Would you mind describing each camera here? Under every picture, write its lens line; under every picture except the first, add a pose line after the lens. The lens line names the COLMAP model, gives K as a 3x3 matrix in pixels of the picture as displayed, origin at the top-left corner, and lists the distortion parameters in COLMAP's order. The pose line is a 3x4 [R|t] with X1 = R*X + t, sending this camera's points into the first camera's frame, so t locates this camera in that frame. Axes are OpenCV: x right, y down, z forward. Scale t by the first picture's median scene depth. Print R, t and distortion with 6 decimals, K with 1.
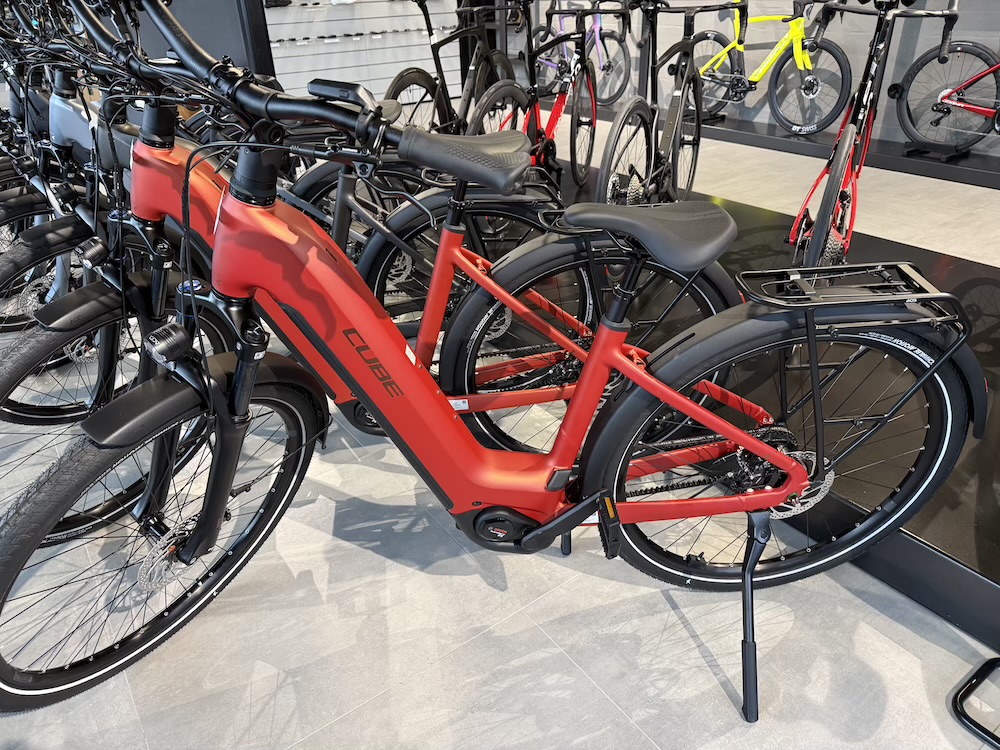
lens RADIAL K [[705.2, 0, 497.3], [0, 705.2, 377.9], [0, 0, 1]] dist [-0.002021, 0.002349]
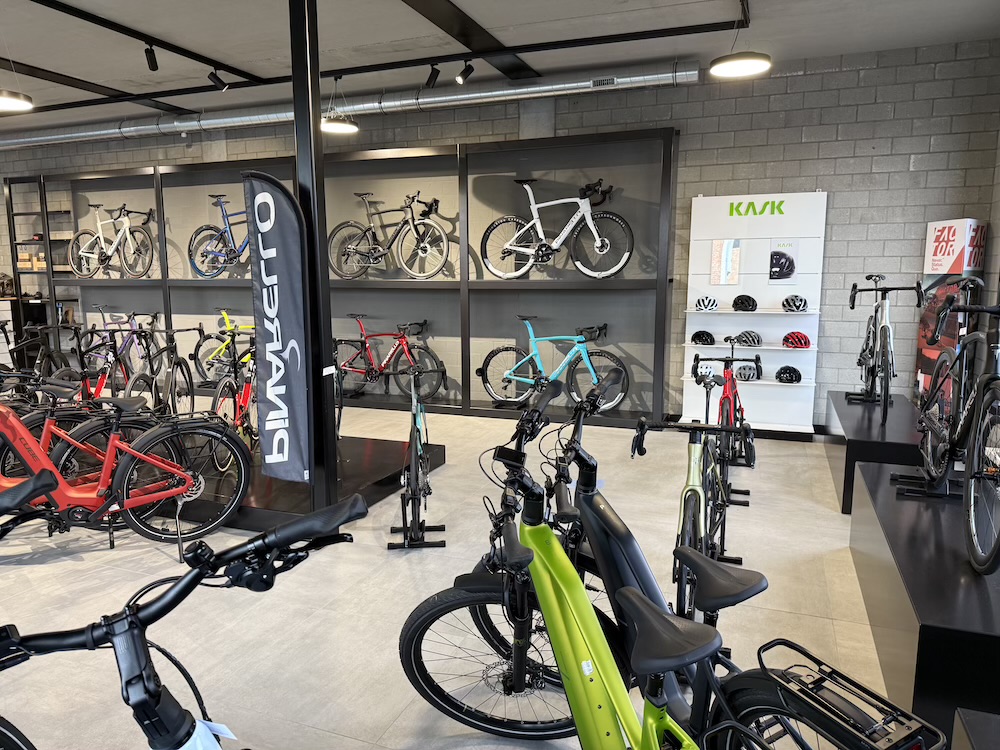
lens RADIAL K [[705.2, 0, 497.3], [0, 705.2, 377.9], [0, 0, 1]] dist [-0.002021, 0.002349]
pose [[0.839793, -0.054059, 0.540209, -0.050868], [0.248191, 0.923196, -0.293445, 0.578930], [-0.482855, 0.380508, 0.788711, -1.353213]]
